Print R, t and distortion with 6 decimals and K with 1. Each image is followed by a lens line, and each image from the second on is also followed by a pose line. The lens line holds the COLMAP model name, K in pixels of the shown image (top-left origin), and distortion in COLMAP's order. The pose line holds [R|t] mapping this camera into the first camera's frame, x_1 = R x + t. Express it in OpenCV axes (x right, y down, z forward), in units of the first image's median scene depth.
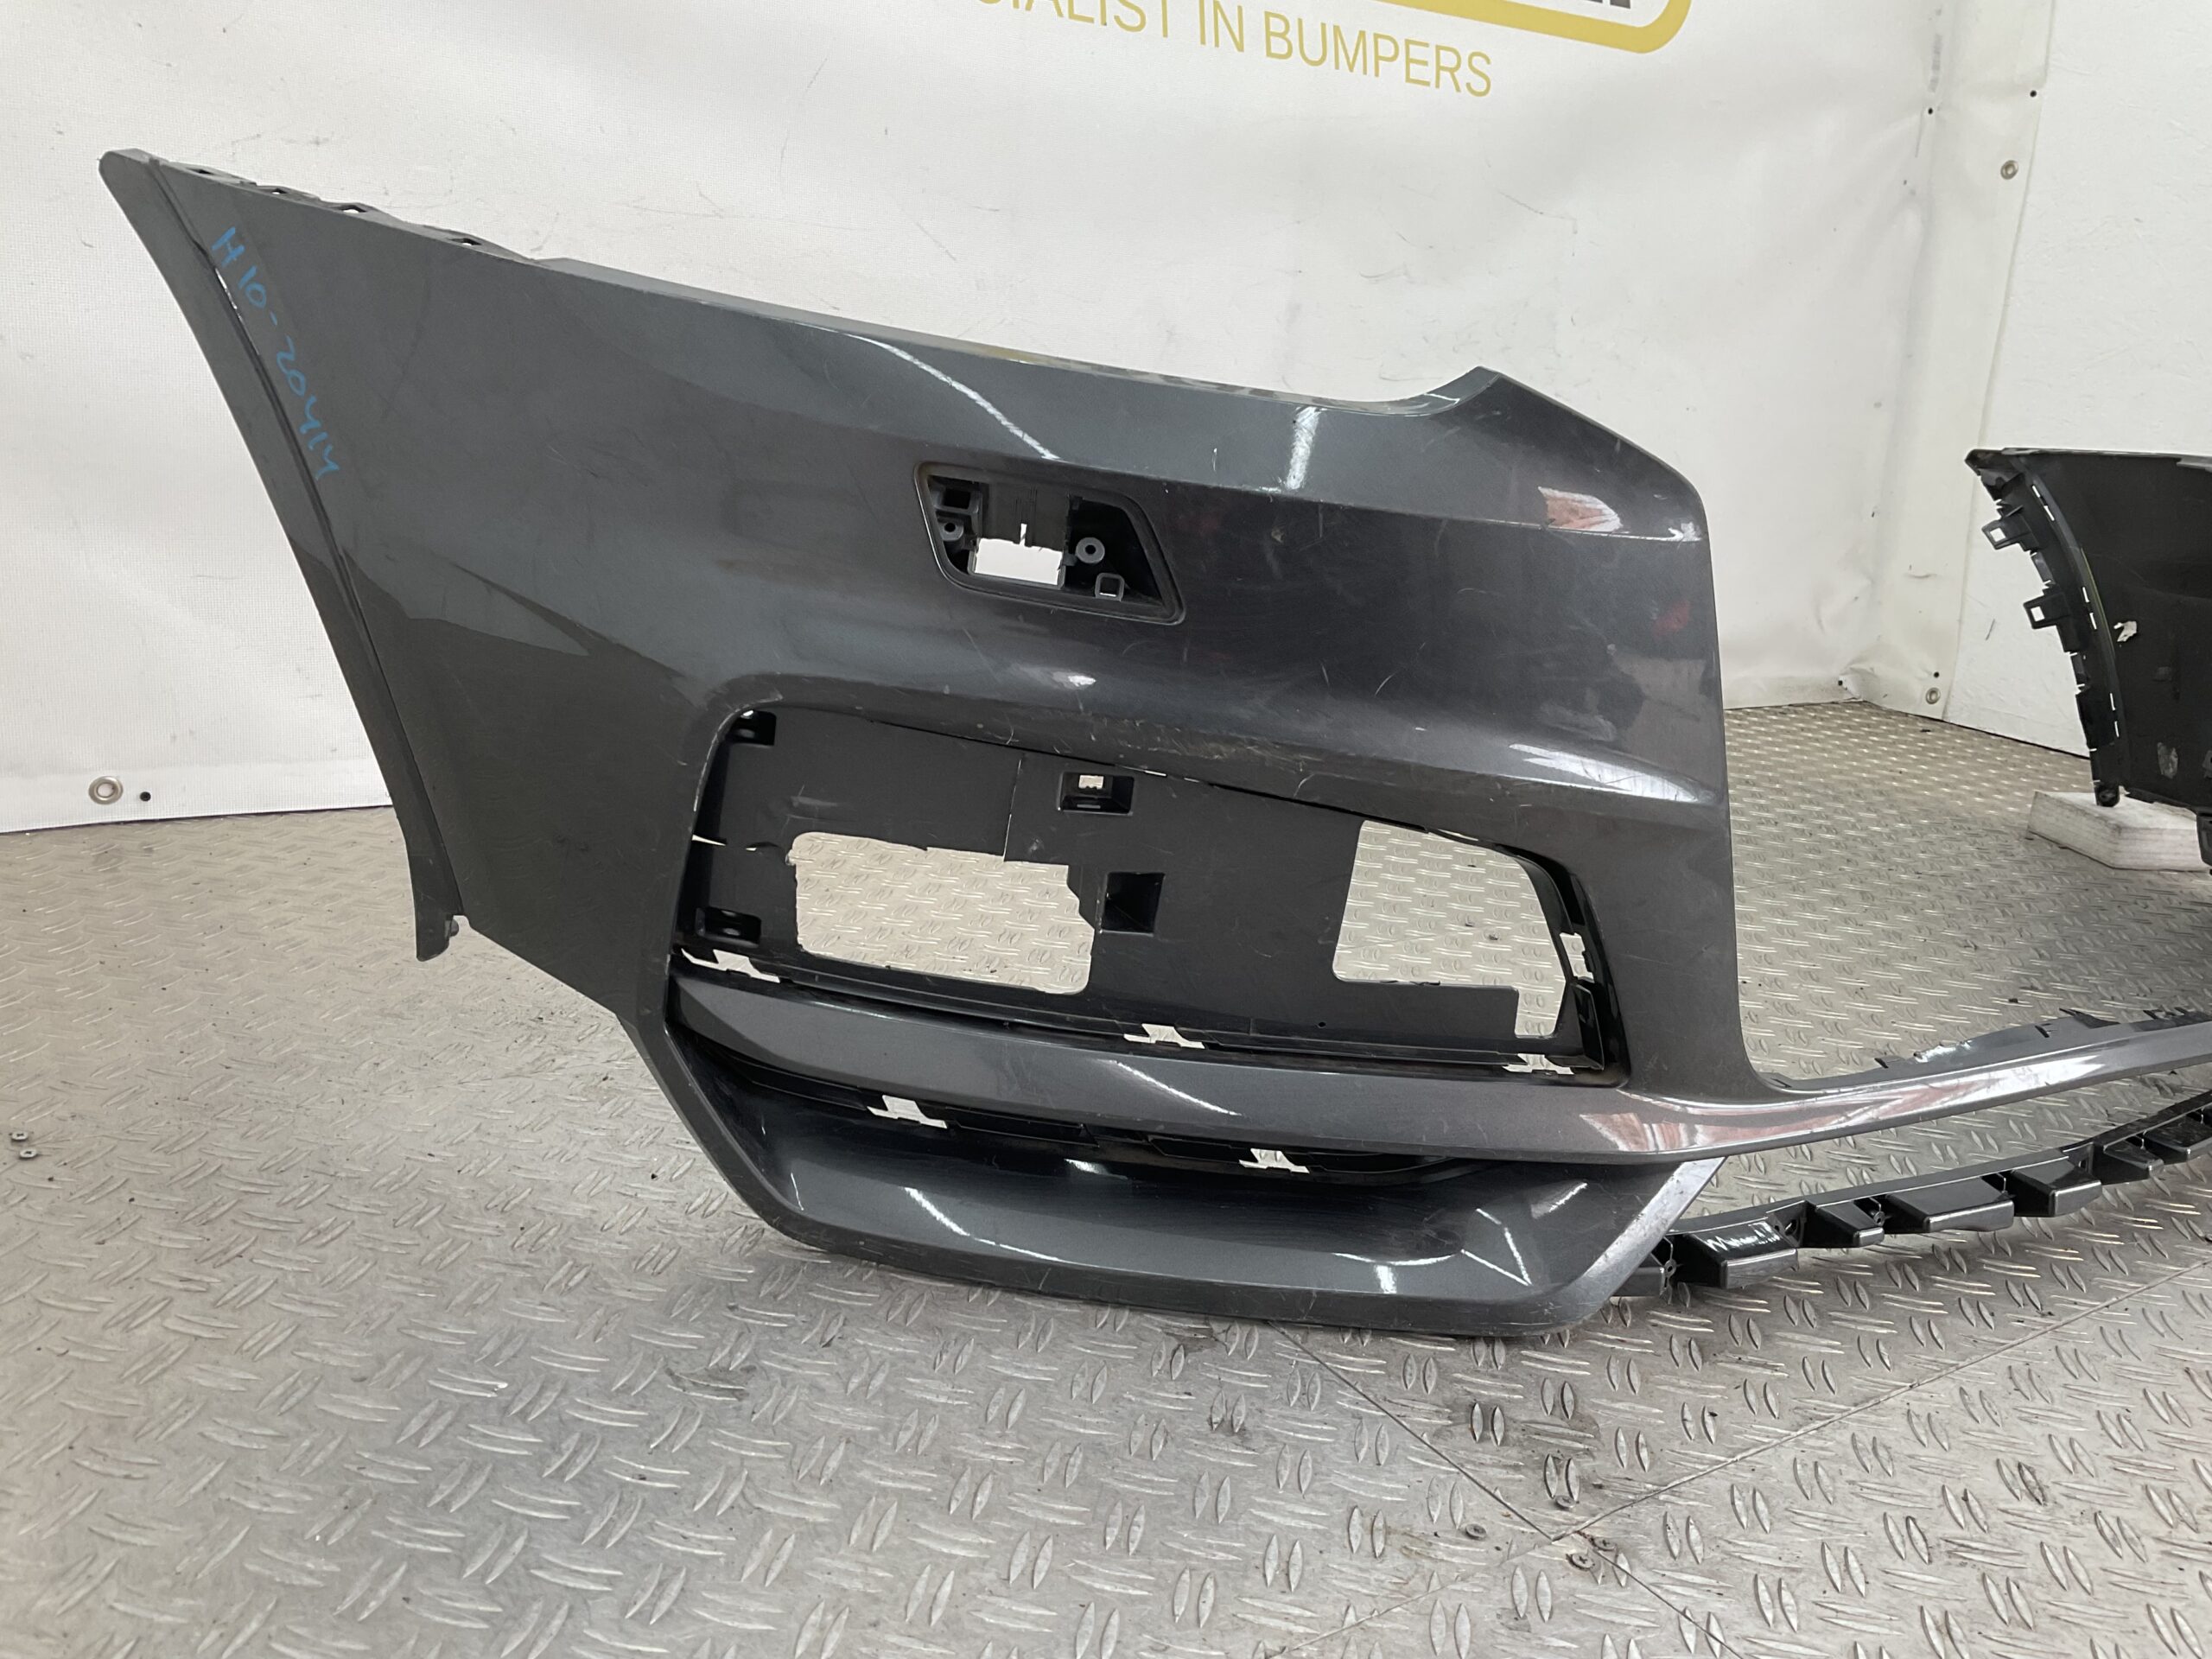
lens RADIAL K [[1804.6, 0, 1107.0], [0, 1804.6, 819.8], [0, 0, 1]] dist [0.083852, -0.141040]
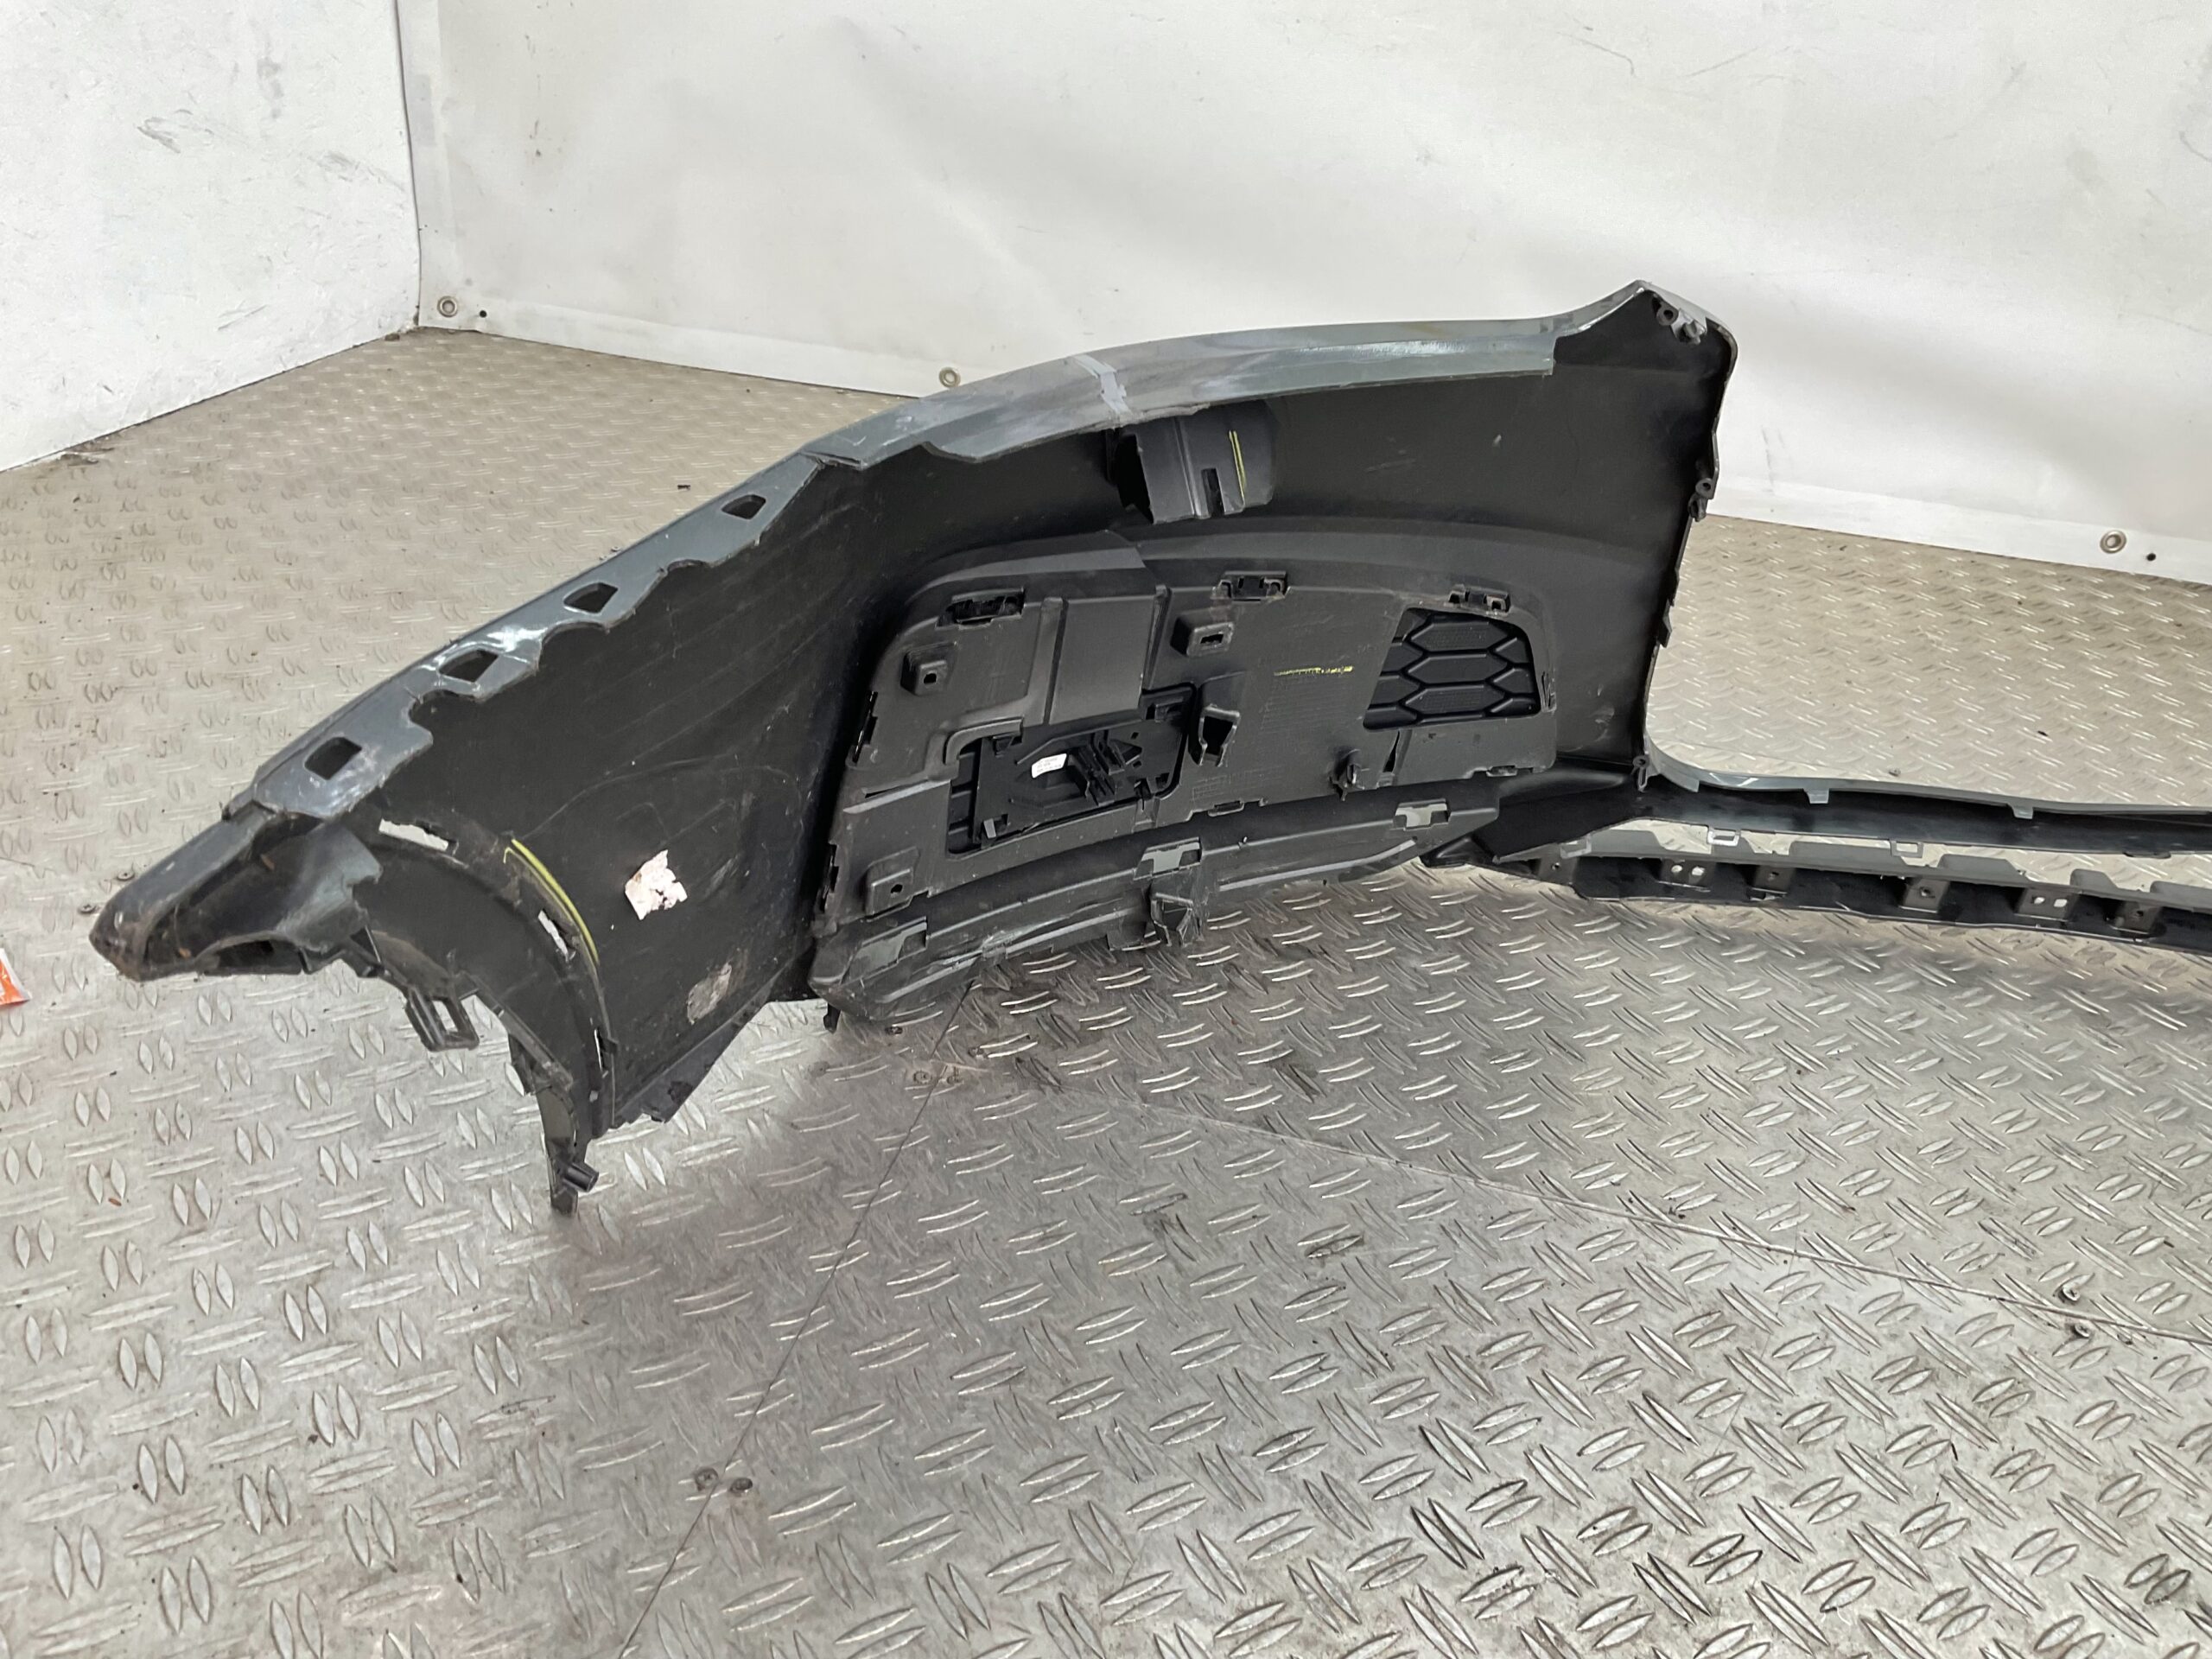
lens RADIAL K [[1804.6, 0, 1124.8], [0, 1804.6, 819.9], [0, 0, 1]] dist [0.083852, -0.141040]
pose [[0.687711, 0.322785, -0.650280, 0.942099], [-0.218011, 0.946201, 0.239113, -0.095982], [0.692477, -0.022673, 0.721083, 0.134631]]
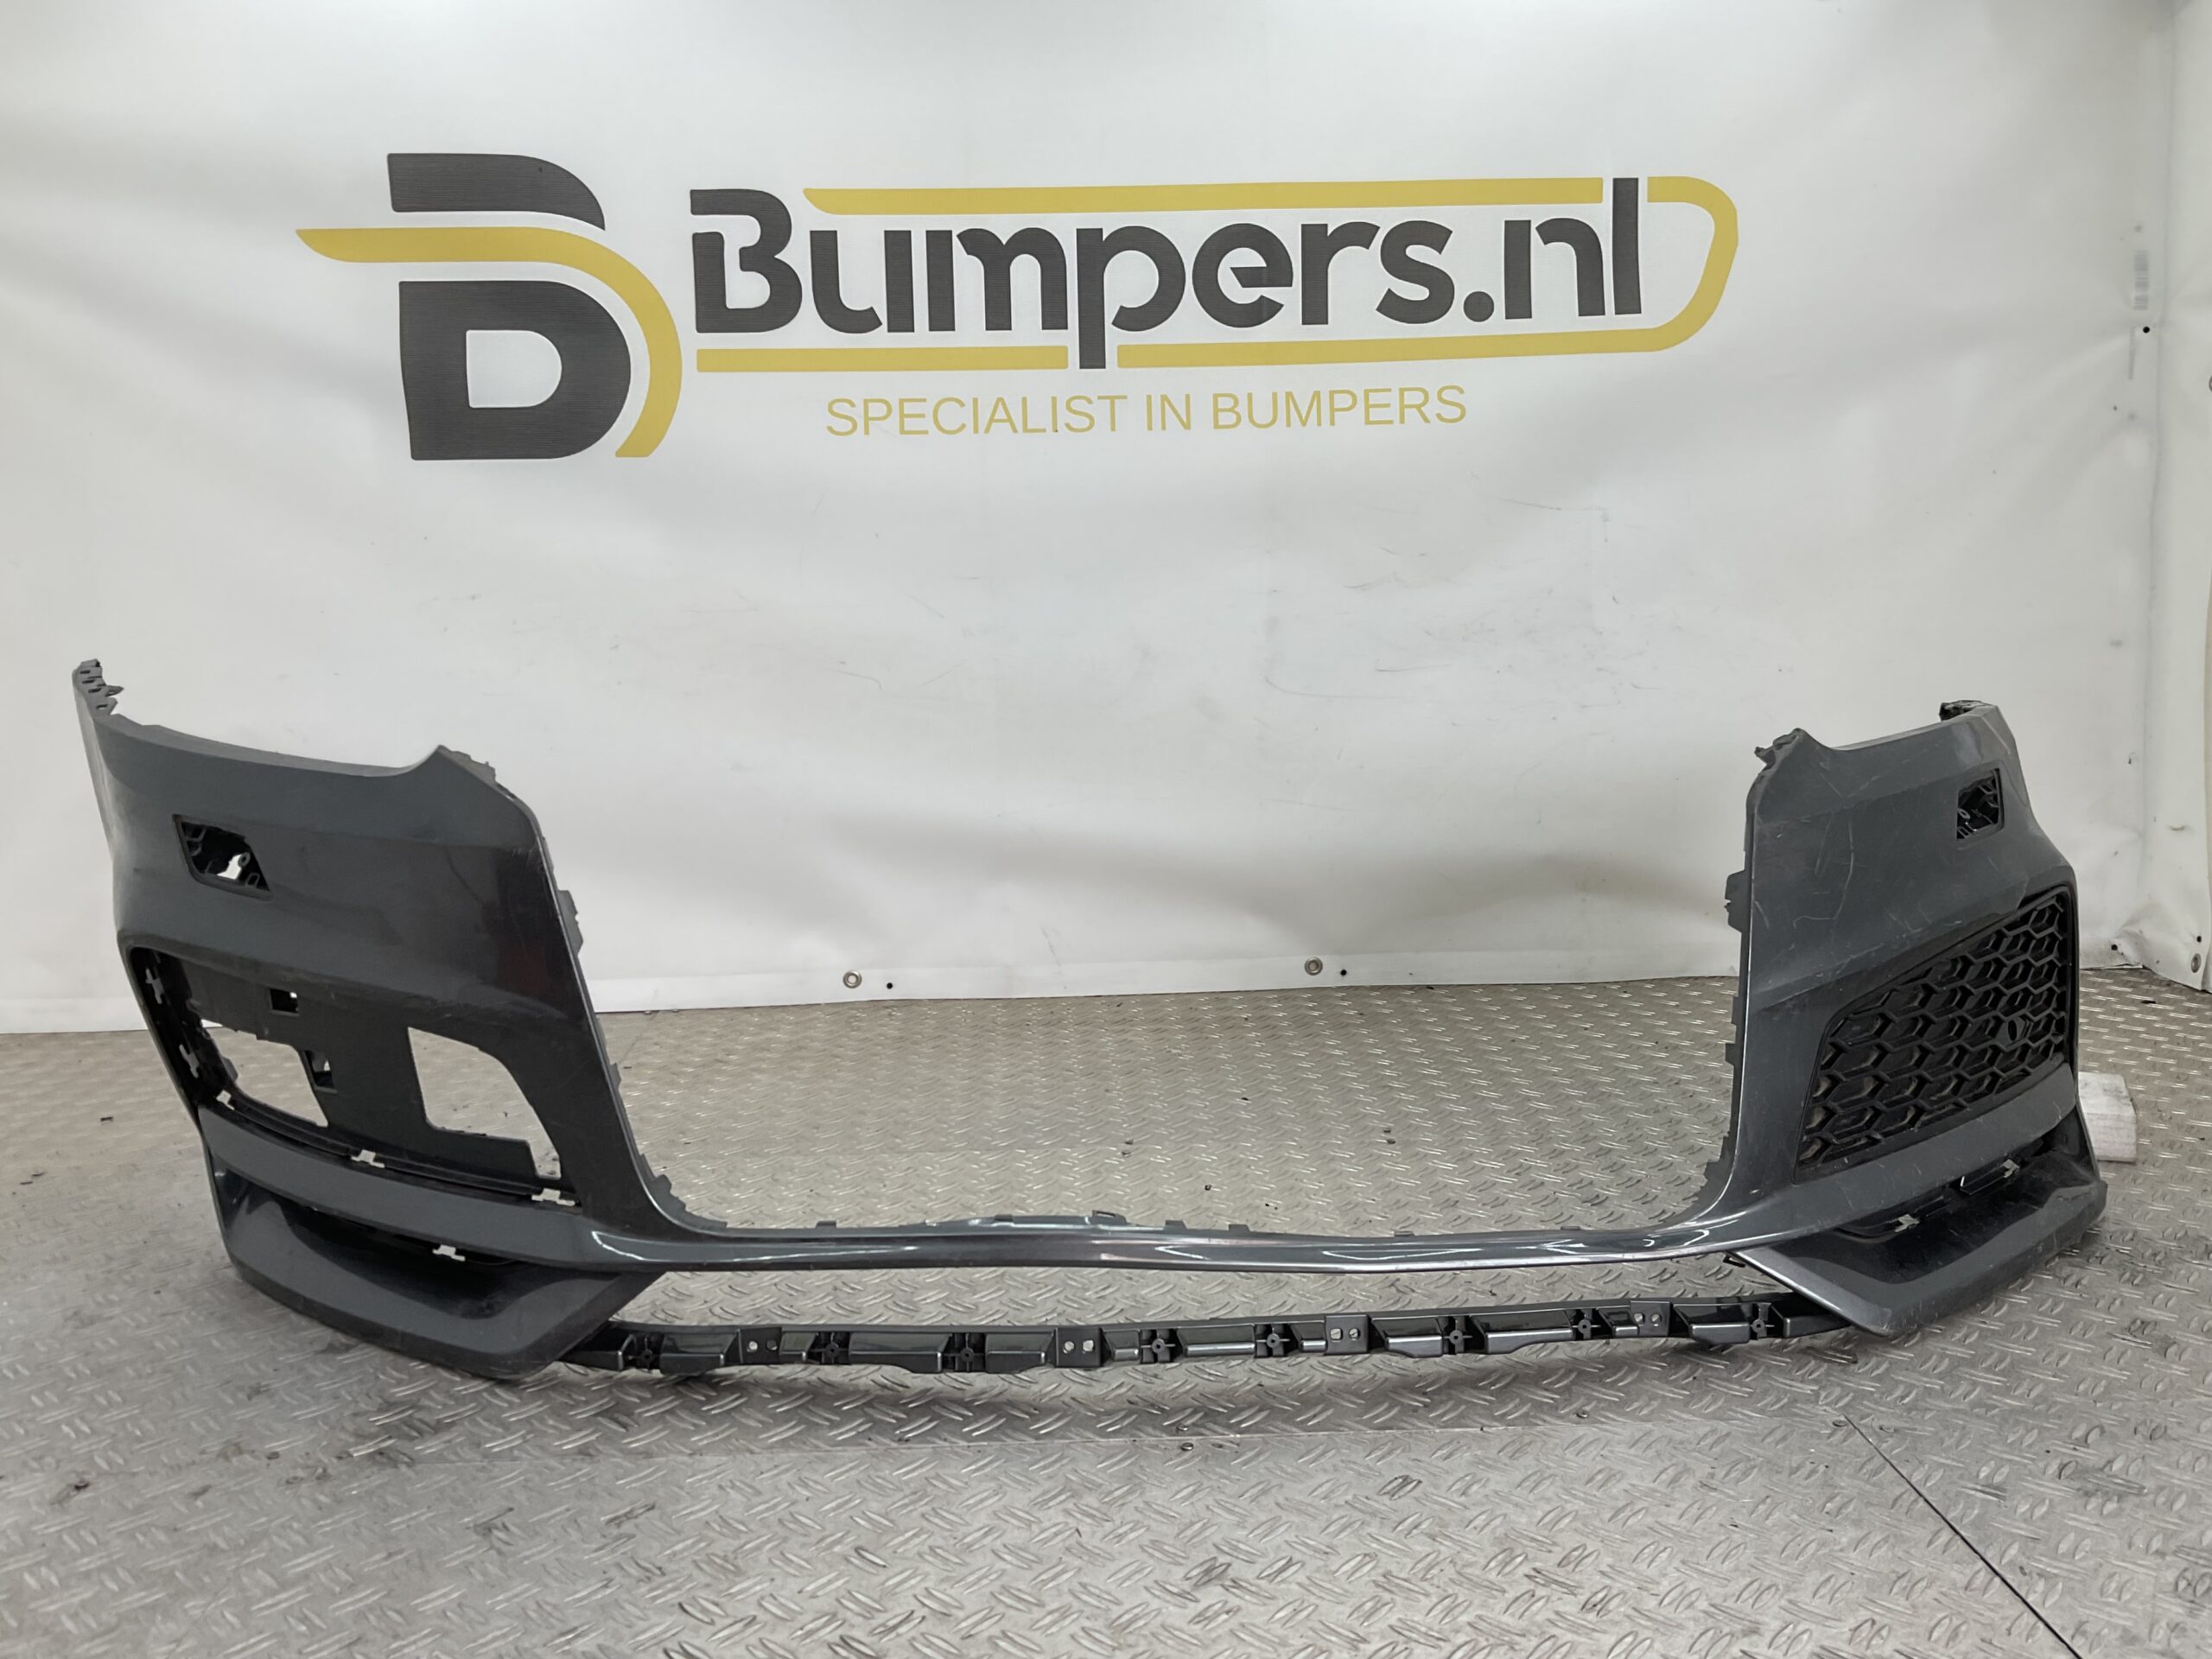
lens RADIAL K [[1804.6, 0, 1106.3], [0, 1804.6, 807.8], [0, 0, 1]] dist [0.083852, -0.141040]
pose [[0.850394, -0.030081, -0.525285, 1.434423], [-0.046839, 0.990072, -0.132526, -0.003664], [0.524057, 0.137303, 0.840543, -0.056764]]
